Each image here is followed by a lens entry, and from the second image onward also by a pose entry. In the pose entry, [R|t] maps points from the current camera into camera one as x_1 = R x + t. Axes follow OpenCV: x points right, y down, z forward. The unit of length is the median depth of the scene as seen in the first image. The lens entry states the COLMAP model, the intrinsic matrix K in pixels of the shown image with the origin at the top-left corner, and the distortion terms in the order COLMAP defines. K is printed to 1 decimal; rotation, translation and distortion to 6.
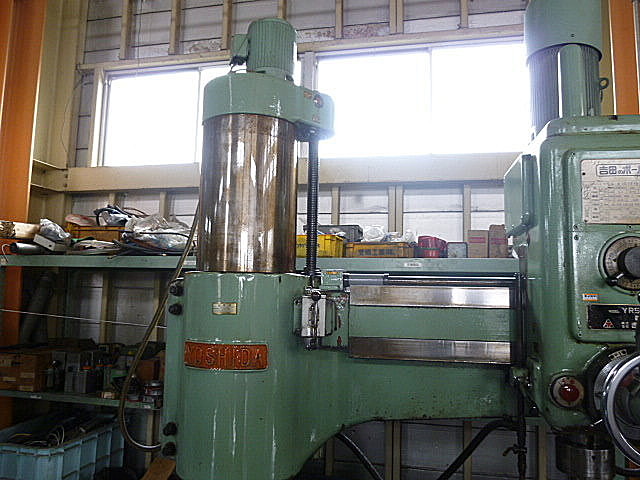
lens RADIAL K [[484.4, 0, 322.6], [0, 484.4, 241.1], [0, 0, 1]] dist [-0.029508, 0.010226]
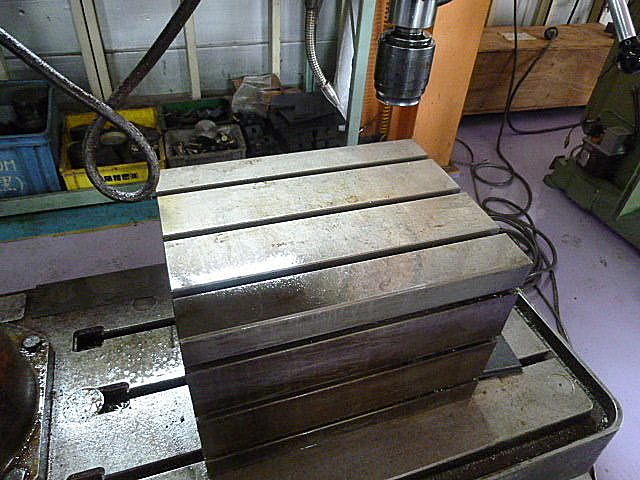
lens RADIAL K [[484.4, 0, 322.1], [0, 484.4, 242.4], [0, 0, 1]] dist [-0.029508, 0.010226]
pose [[0.856574, -0.308863, 0.413382, 0.053552], [-0.091306, 0.697733, 0.710516, 0.117195], [-0.507882, -0.646353, 0.569459, 0.214757]]
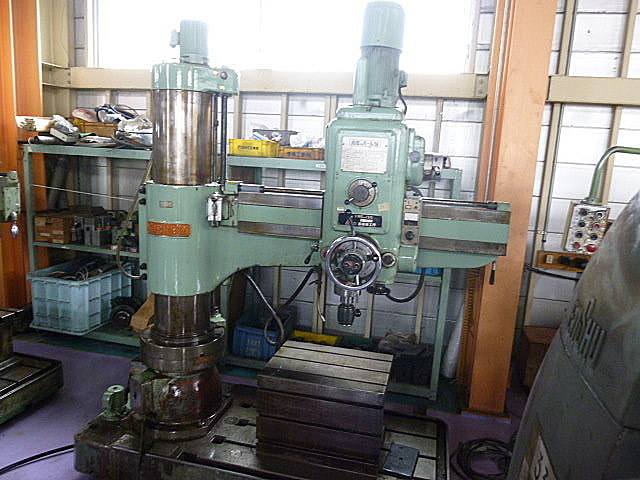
lens RADIAL K [[484.4, 0, 319.5], [0, 484.4, 241.8], [0, 0, 1]] dist [-0.029508, 0.010226]
pose [[0.999045, 0.037719, -0.022049, 0.182639], [-0.030157, 0.960482, 0.276702, -0.106474], [0.031615, -0.275773, 0.960703, -0.337153]]
